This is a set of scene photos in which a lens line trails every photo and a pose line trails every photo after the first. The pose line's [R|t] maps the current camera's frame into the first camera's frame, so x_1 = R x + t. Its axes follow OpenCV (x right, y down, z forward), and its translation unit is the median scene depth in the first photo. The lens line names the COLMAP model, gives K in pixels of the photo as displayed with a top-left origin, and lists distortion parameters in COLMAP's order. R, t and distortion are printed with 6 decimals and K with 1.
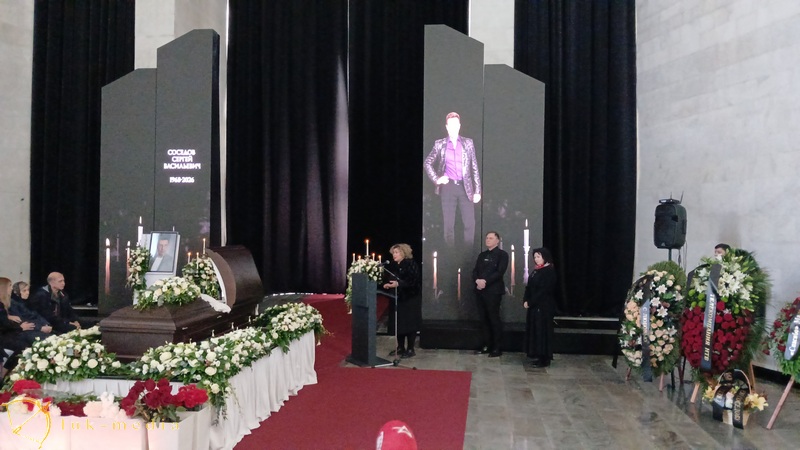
lens RADIAL K [[621.4, 0, 413.6], [0, 621.4, 220.6], [0, 0, 1]] dist [0.069838, -0.123277]
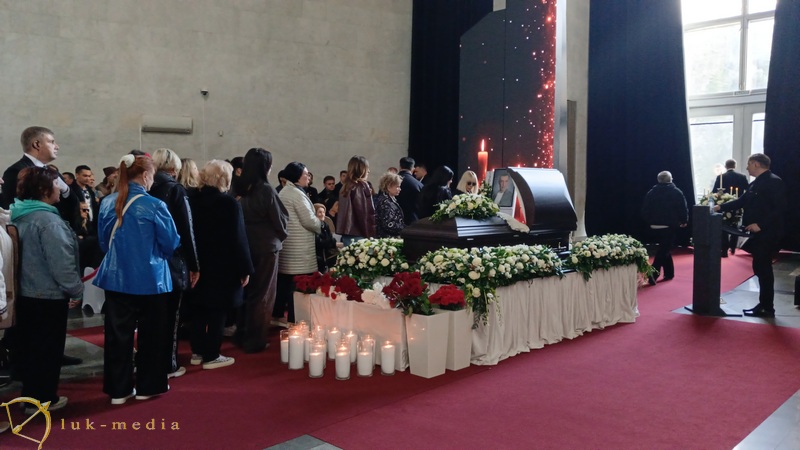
lens RADIAL K [[621.4, 0, 412.2], [0, 621.4, 232.0], [0, 0, 1]] dist [0.069838, -0.123277]
pose [[0.800216, 0.029149, -0.599004, 0.132182], [0.010201, 0.998012, 0.062193, 0.081272], [0.599626, -0.055878, 0.798327, 0.123222]]
